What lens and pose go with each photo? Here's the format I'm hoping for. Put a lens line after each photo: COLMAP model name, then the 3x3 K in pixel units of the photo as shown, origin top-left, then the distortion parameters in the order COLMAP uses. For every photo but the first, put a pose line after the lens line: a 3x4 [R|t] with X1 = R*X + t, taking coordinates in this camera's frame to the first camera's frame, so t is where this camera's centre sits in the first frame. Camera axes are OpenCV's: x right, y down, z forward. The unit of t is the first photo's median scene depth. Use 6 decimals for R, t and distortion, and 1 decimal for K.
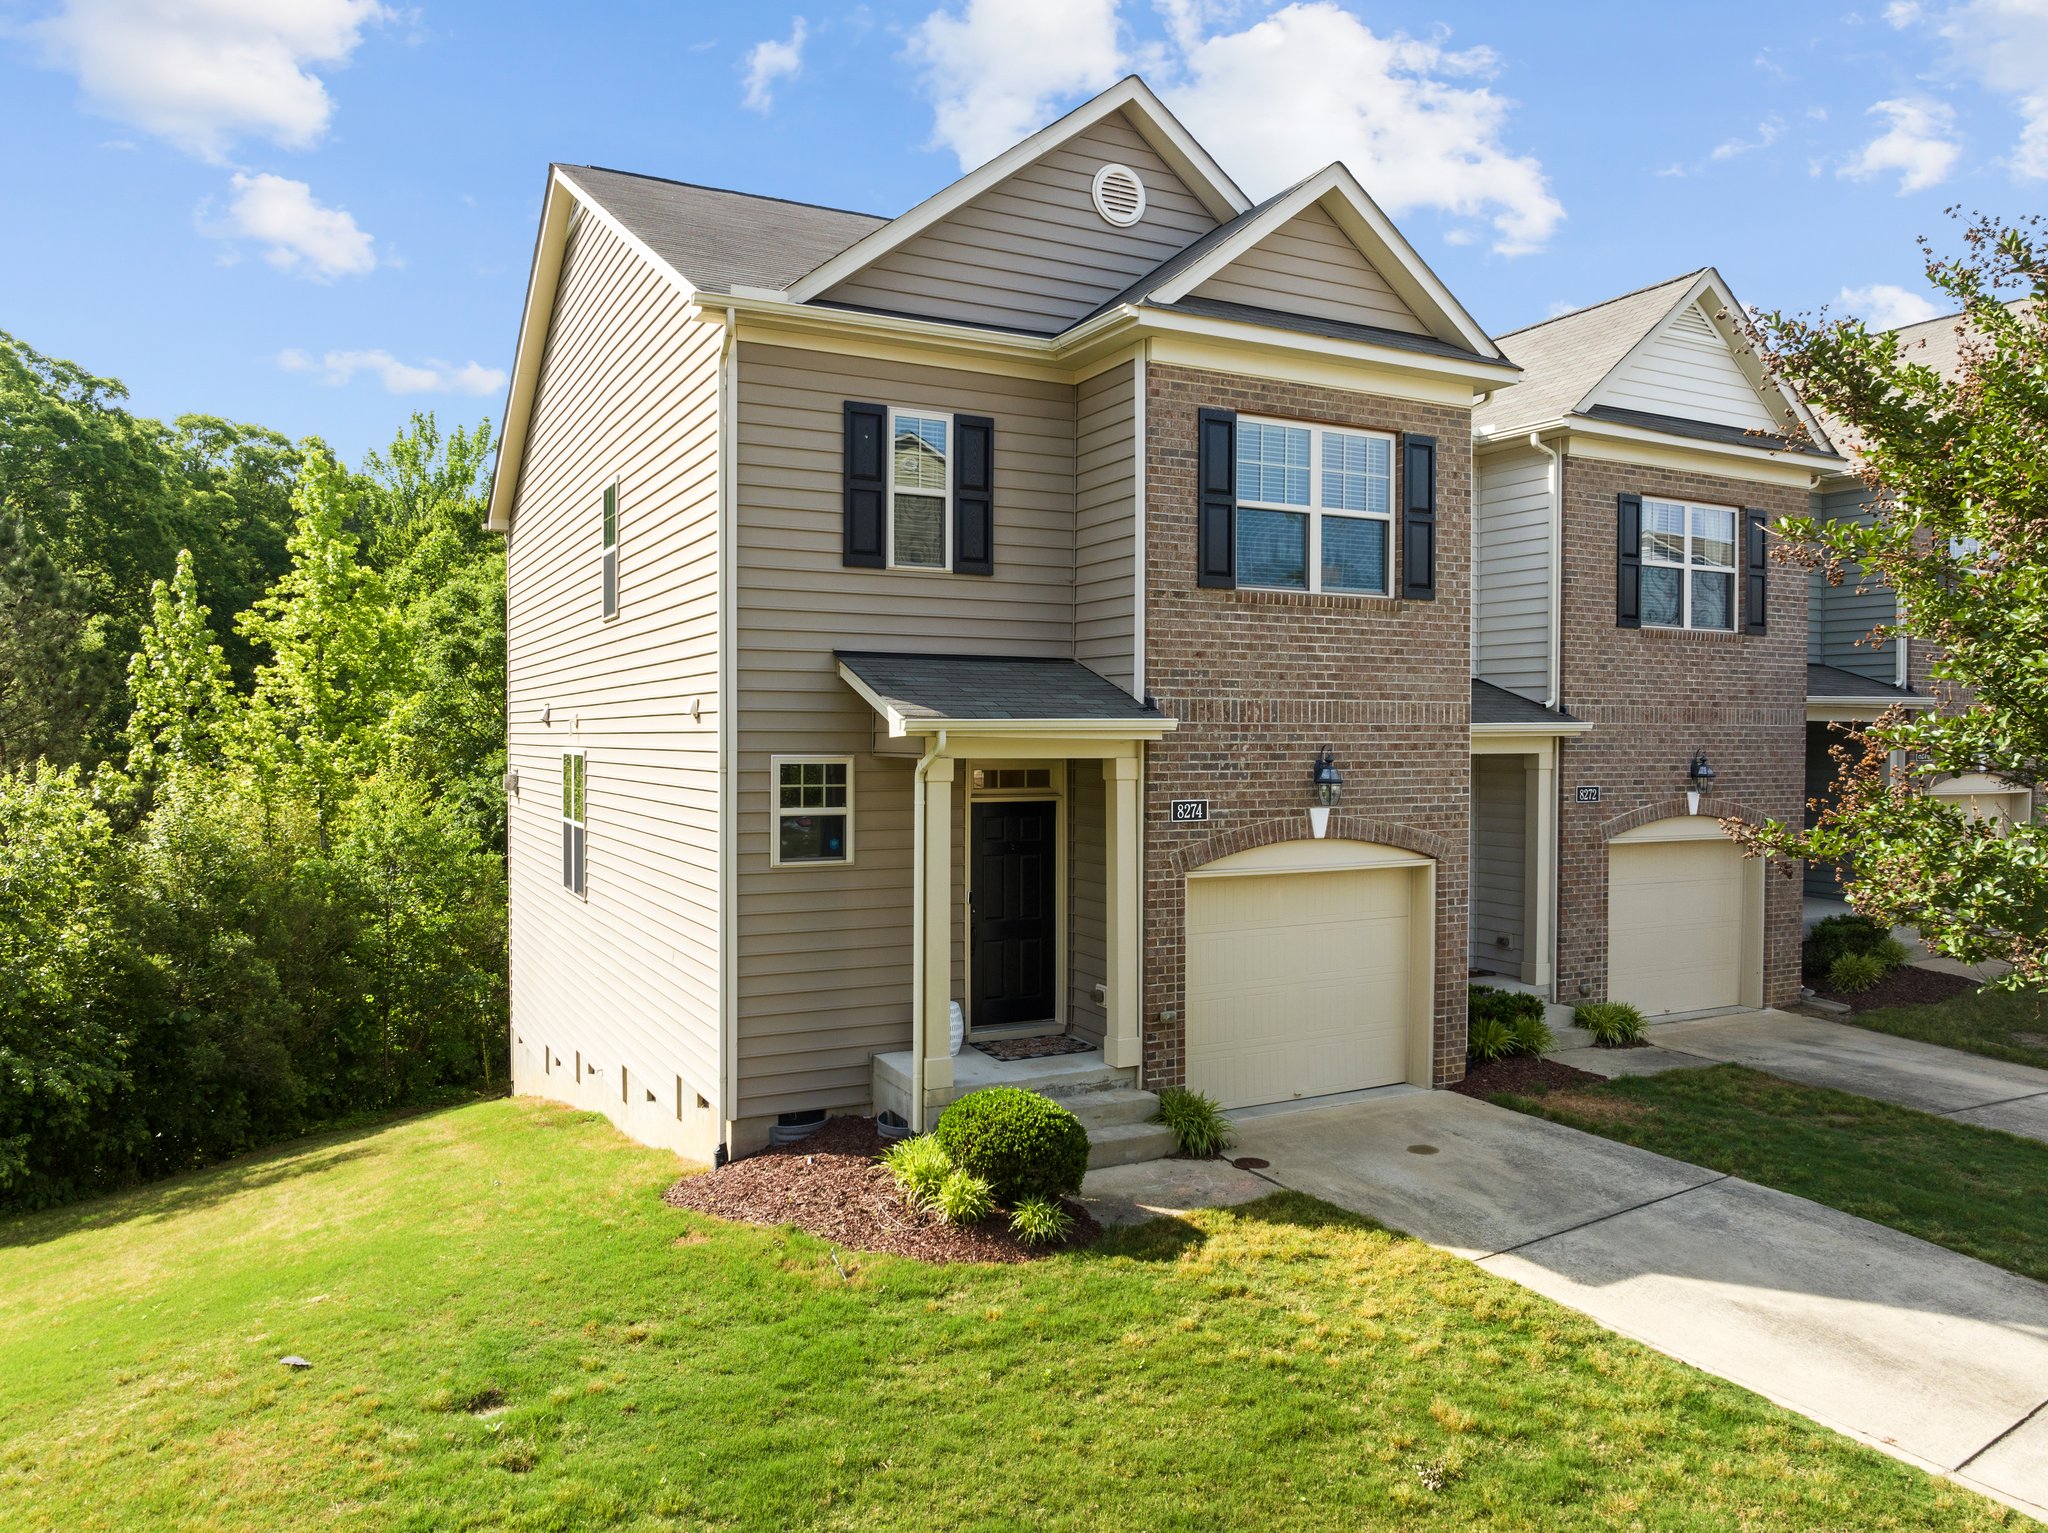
lens RADIAL K [[1427.4, 0, 1024.0], [0, 1427.4, 766.5], [0, 0, 1]] dist [-0.027769, -0.000767]
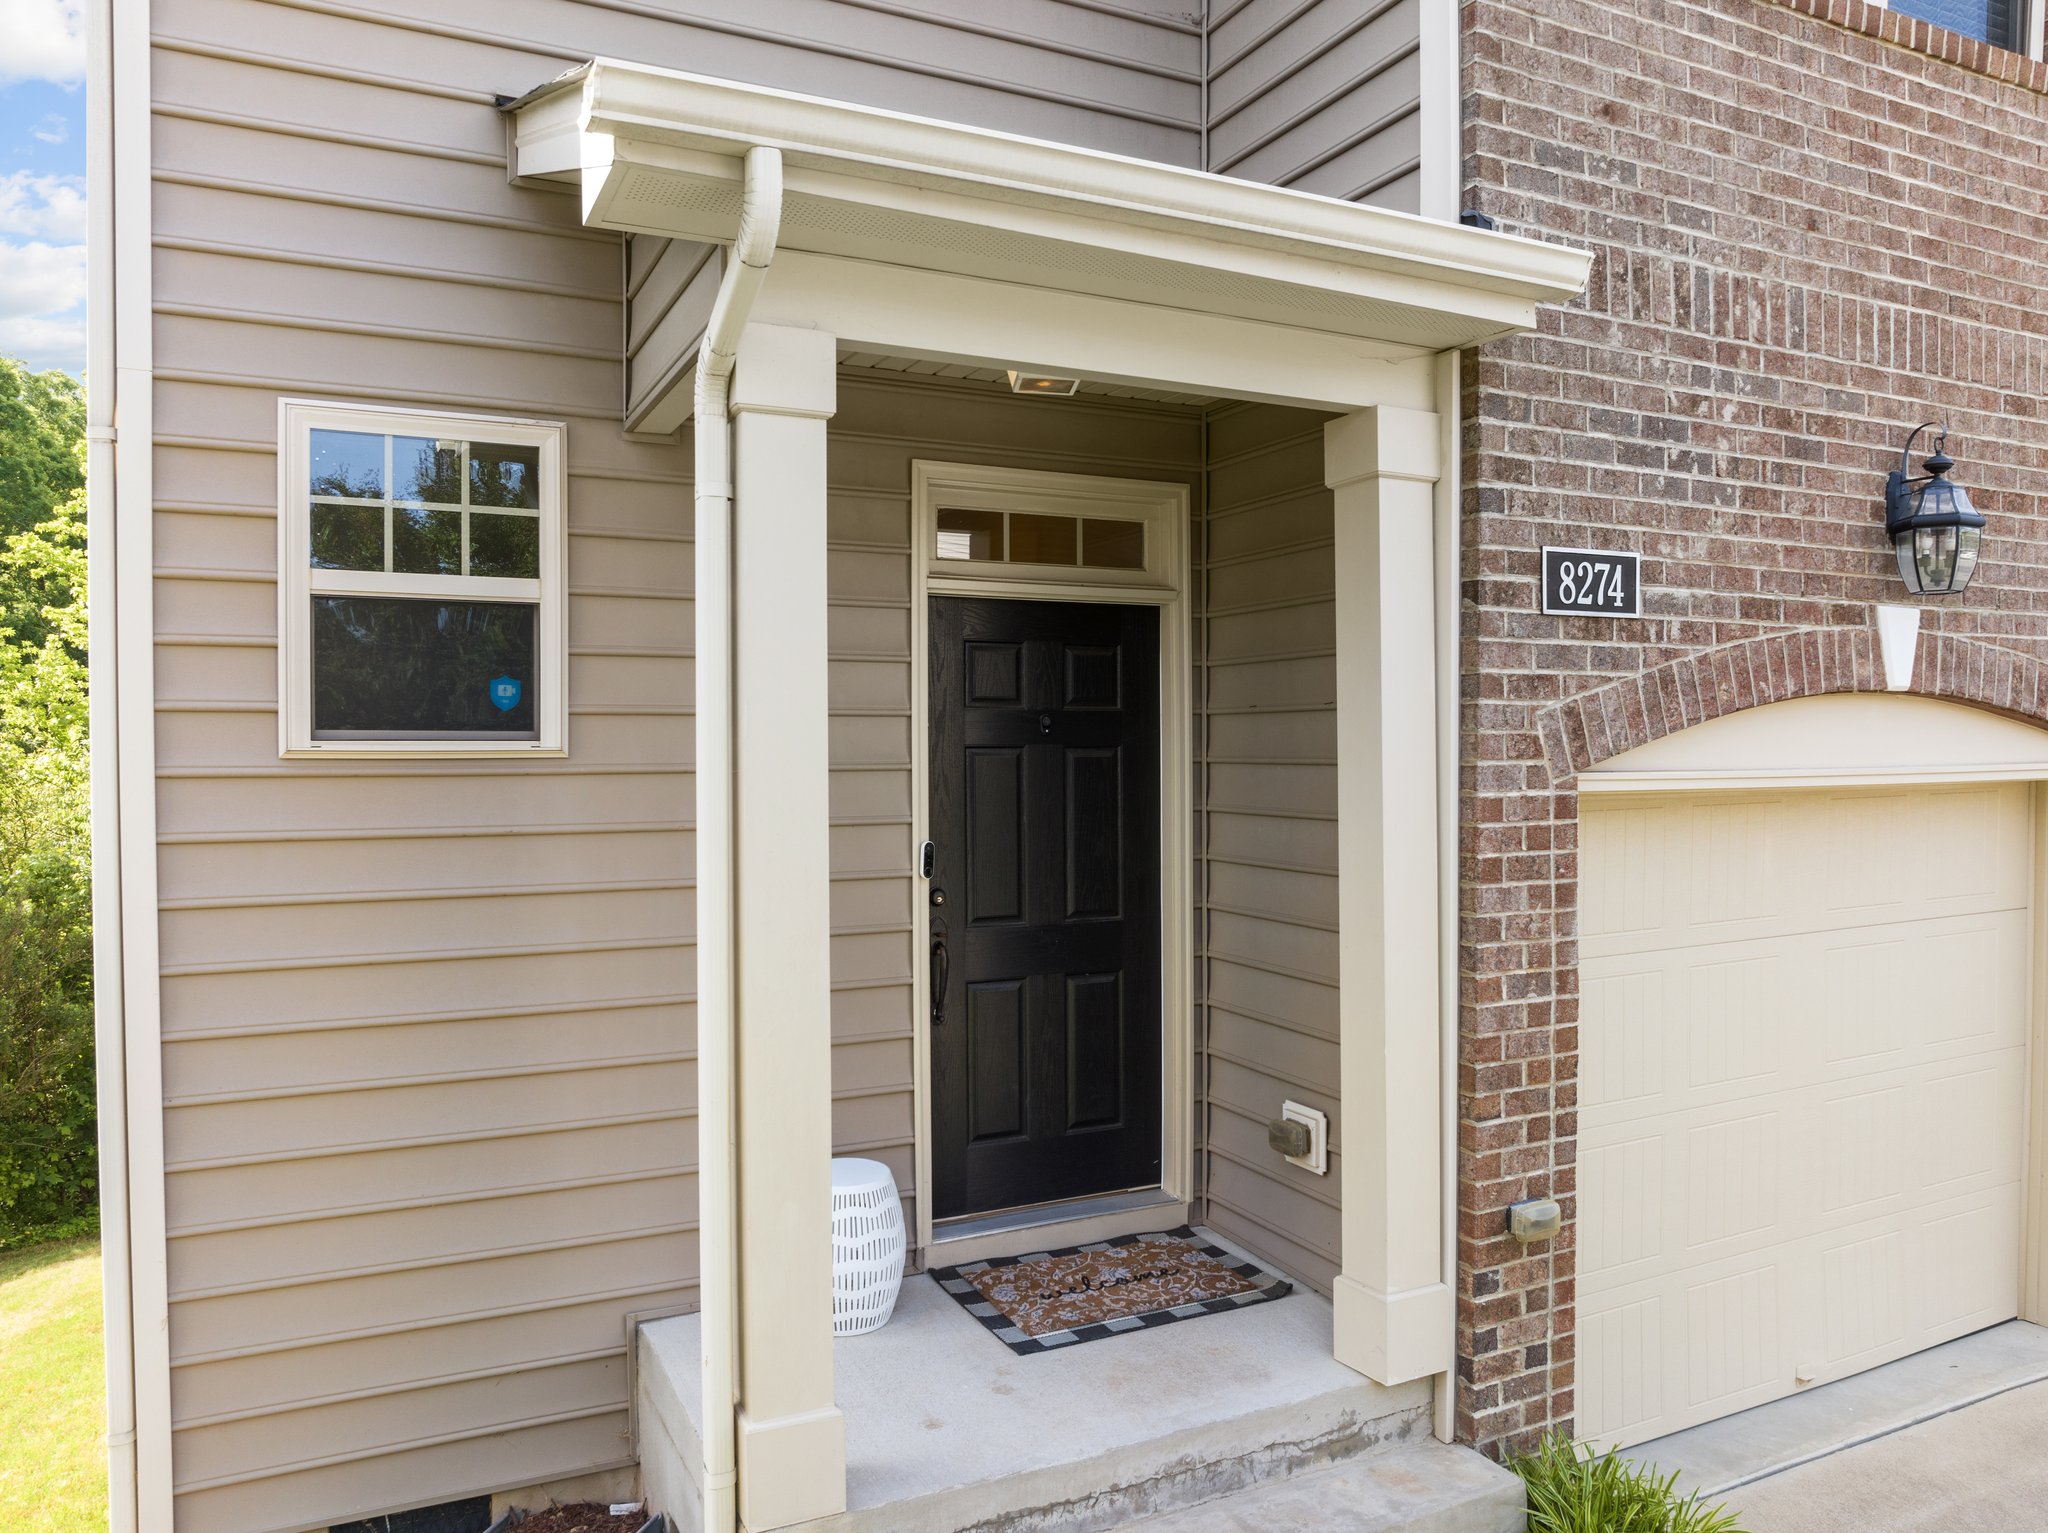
lens RADIAL K [[1449.2, 0, 1022.0], [0, 1449.2, 781.1], [0, 0, 1]] dist [-0.056392, 0.032958]
pose [[0.999878, -0.006595, -0.014129, -0.009250], [0.006647, 0.999971, 0.003621, 0.072394], [0.014104, -0.003715, 0.999894, 0.654353]]
